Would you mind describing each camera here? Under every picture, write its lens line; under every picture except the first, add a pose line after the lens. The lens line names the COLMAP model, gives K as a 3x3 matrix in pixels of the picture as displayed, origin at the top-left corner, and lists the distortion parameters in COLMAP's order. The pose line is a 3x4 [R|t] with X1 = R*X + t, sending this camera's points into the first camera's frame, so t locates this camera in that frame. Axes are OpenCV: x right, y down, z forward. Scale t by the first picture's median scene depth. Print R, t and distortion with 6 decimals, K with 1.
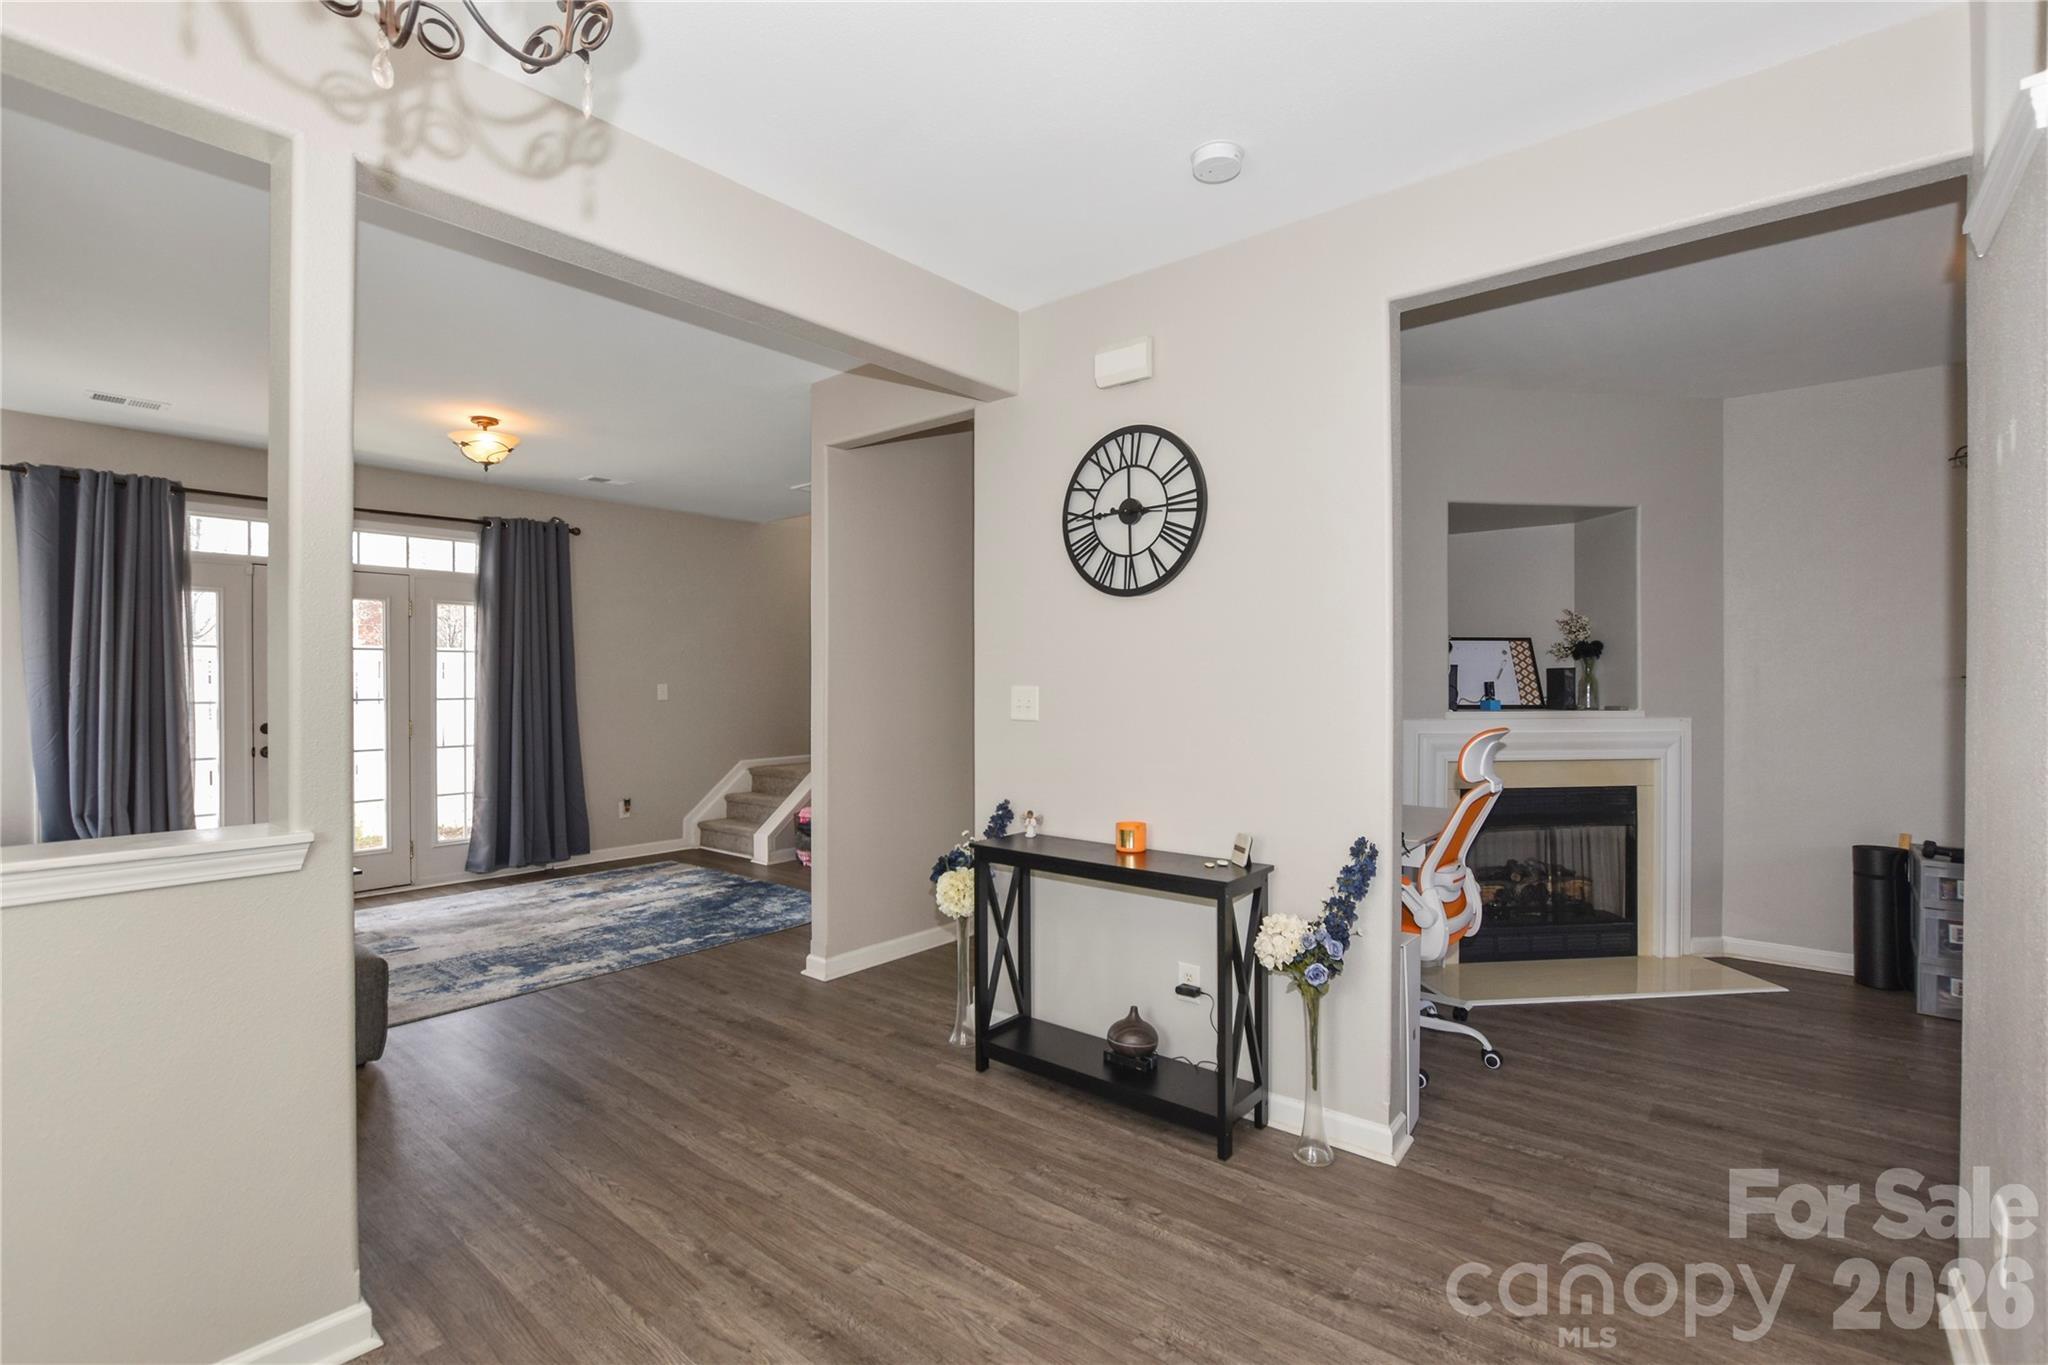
lens RADIAL K [[926.7, 0, 1036.1], [0, 926.7, 684.0], [0, 0, 1]] dist [-0.016509, 0.000278]
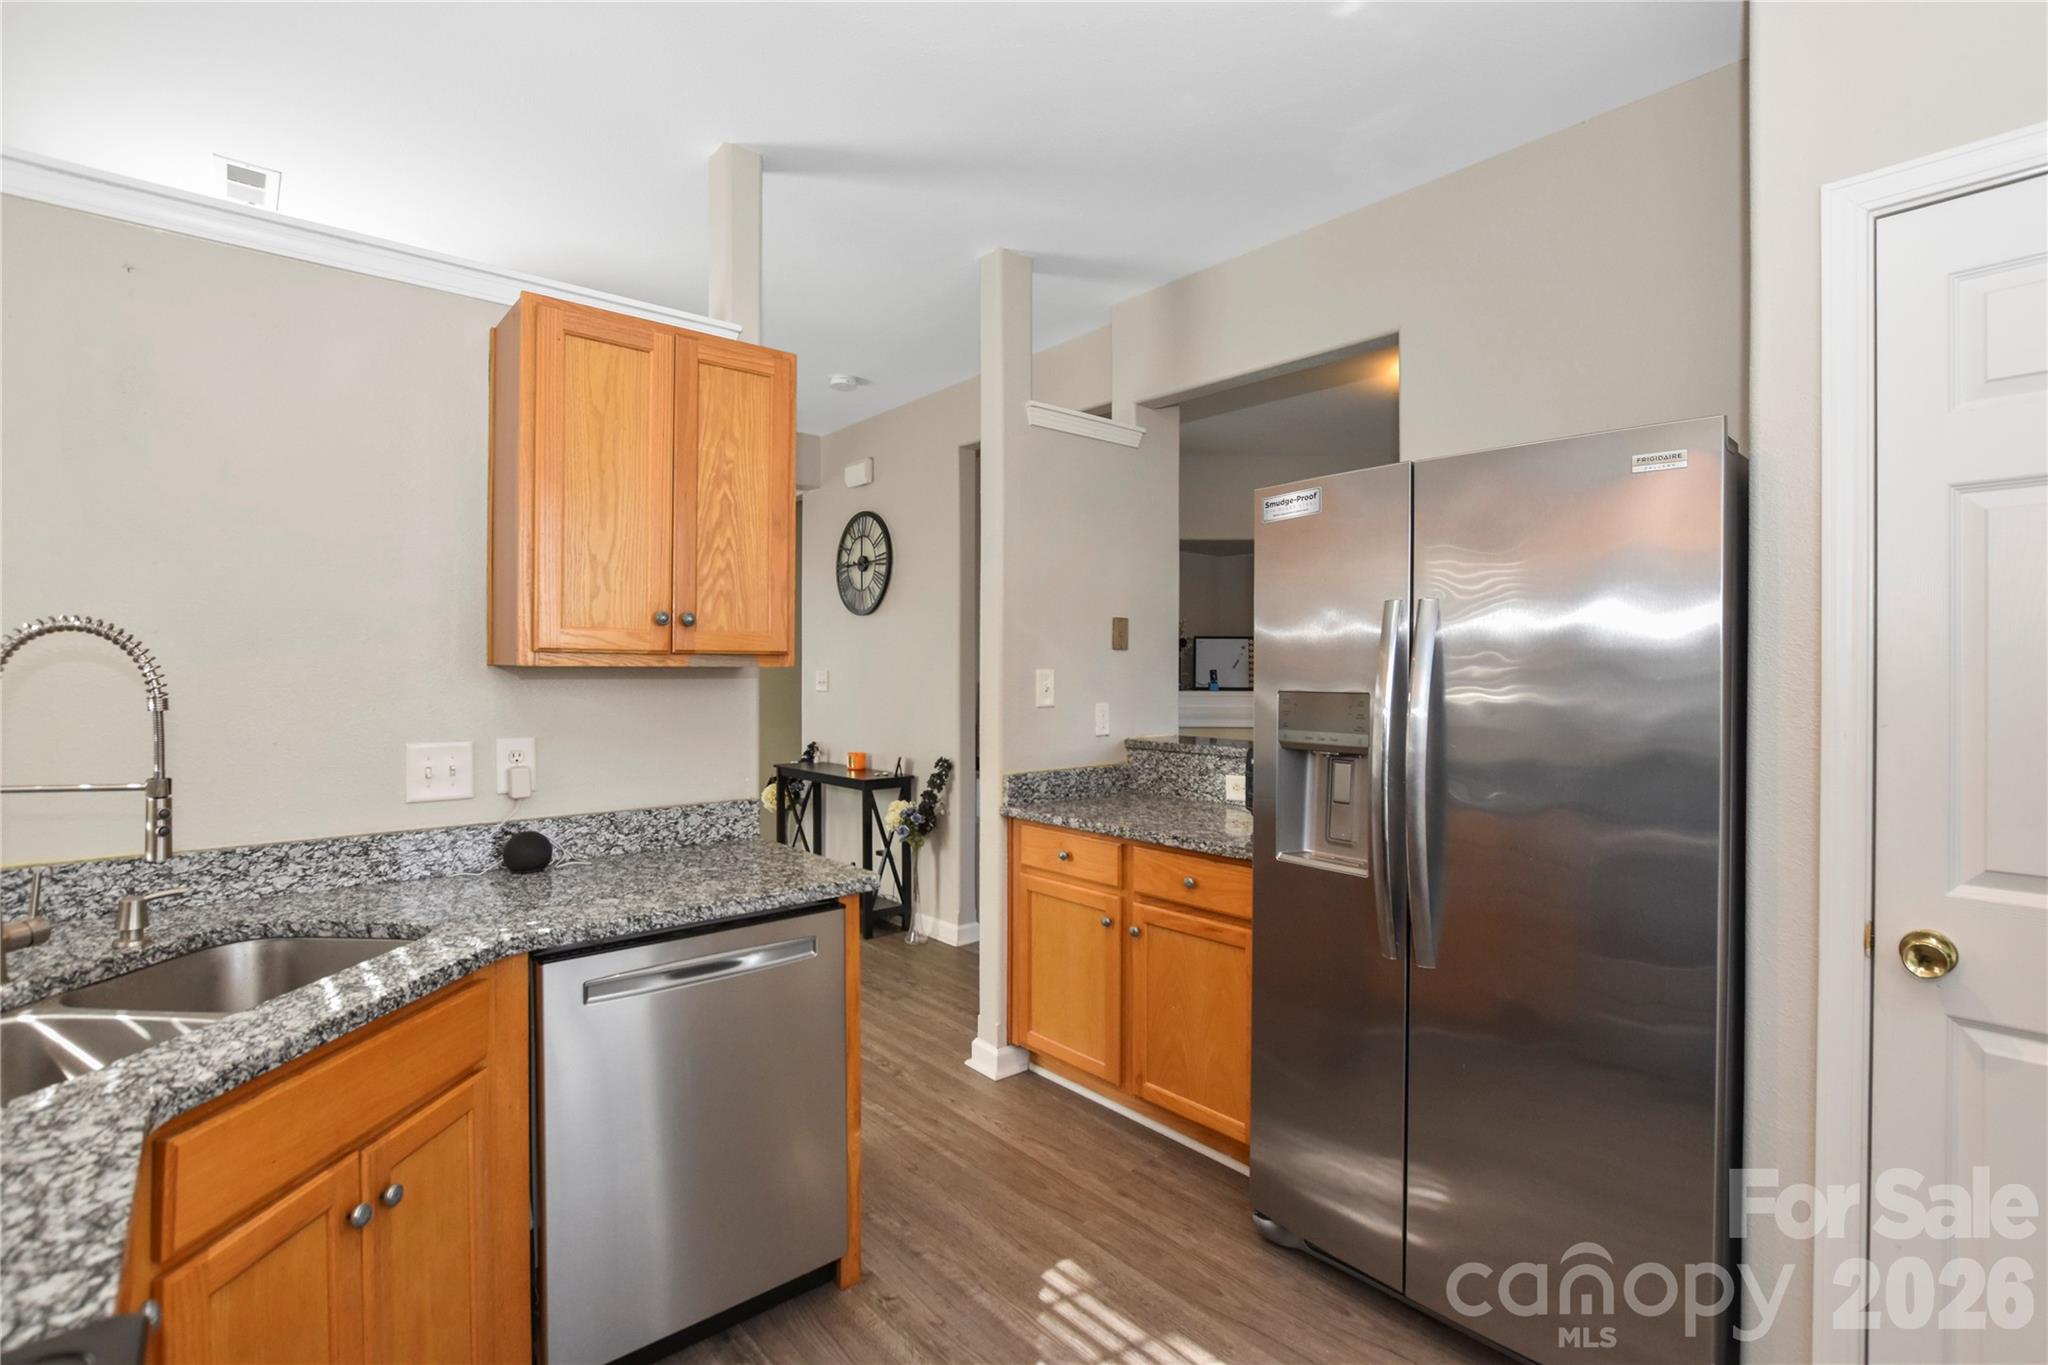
lens RADIAL K [[947.6, 0, 1026.0], [0, 947.6, 672.0], [0, 0, 1]] dist [-0.003599, -0.000233]
pose [[0.984778, 0.002244, -0.173801, 0.671046], [-0.002452, 0.999997, -0.000982, 0.006851], [0.173798, 0.001393, 0.984780, -0.598552]]
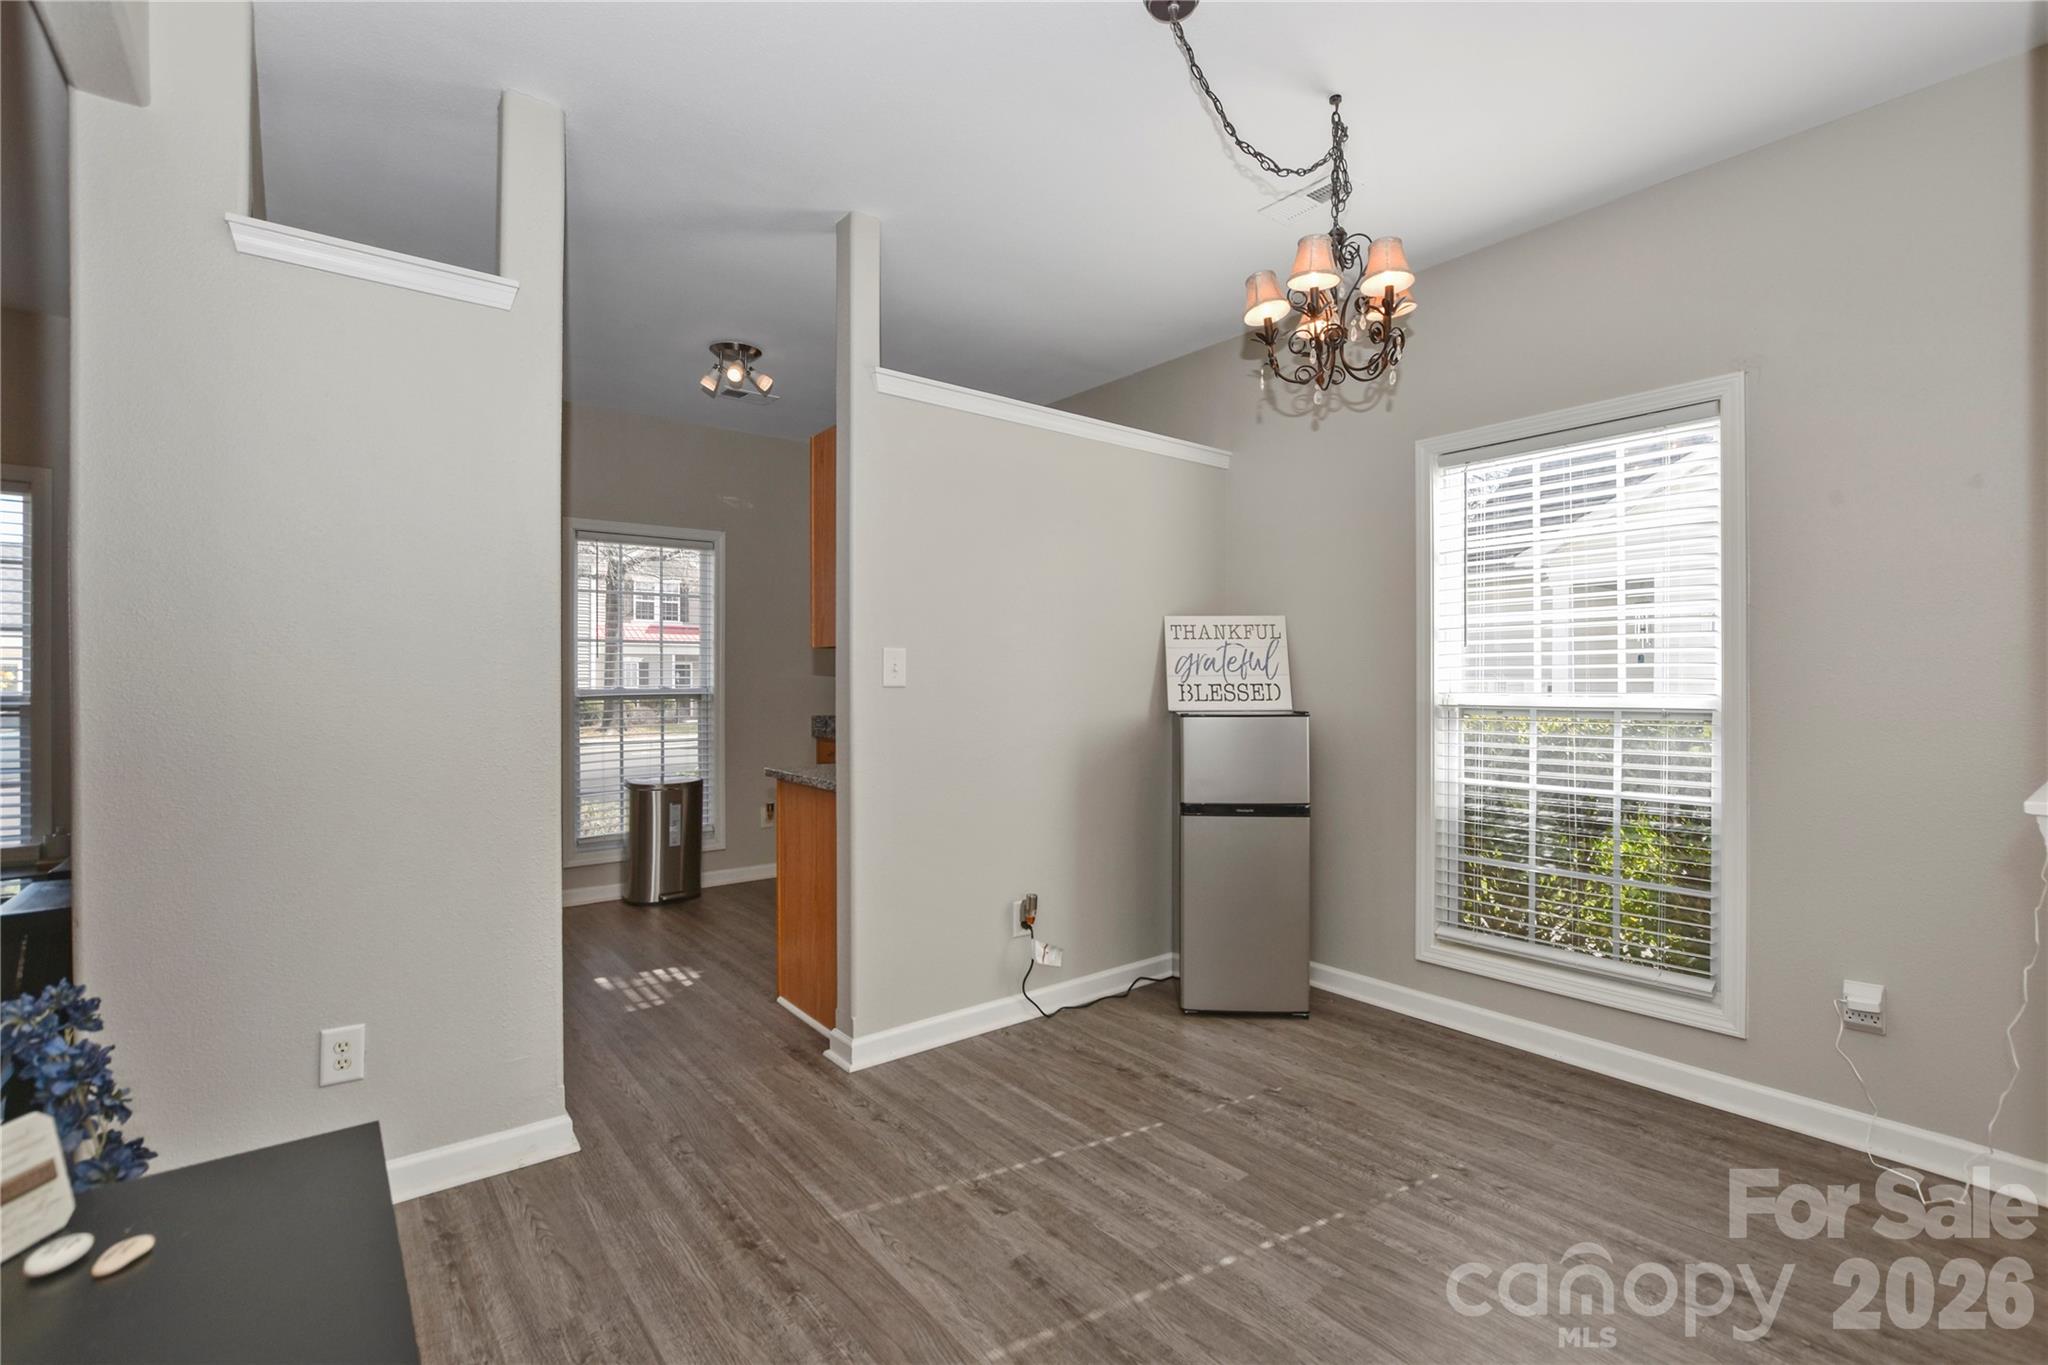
lens RADIAL K [[914.5, 0, 1028.1], [0, 914.5, 681.6], [0, 0, 1]] dist [-0.015655, -0.000062]
pose [[-0.977904, -0.001094, 0.209051, -0.089489], [0.000833, 0.999958, 0.009129, 0.031539], [-0.209052, 0.009101, -0.977862, 1.048781]]
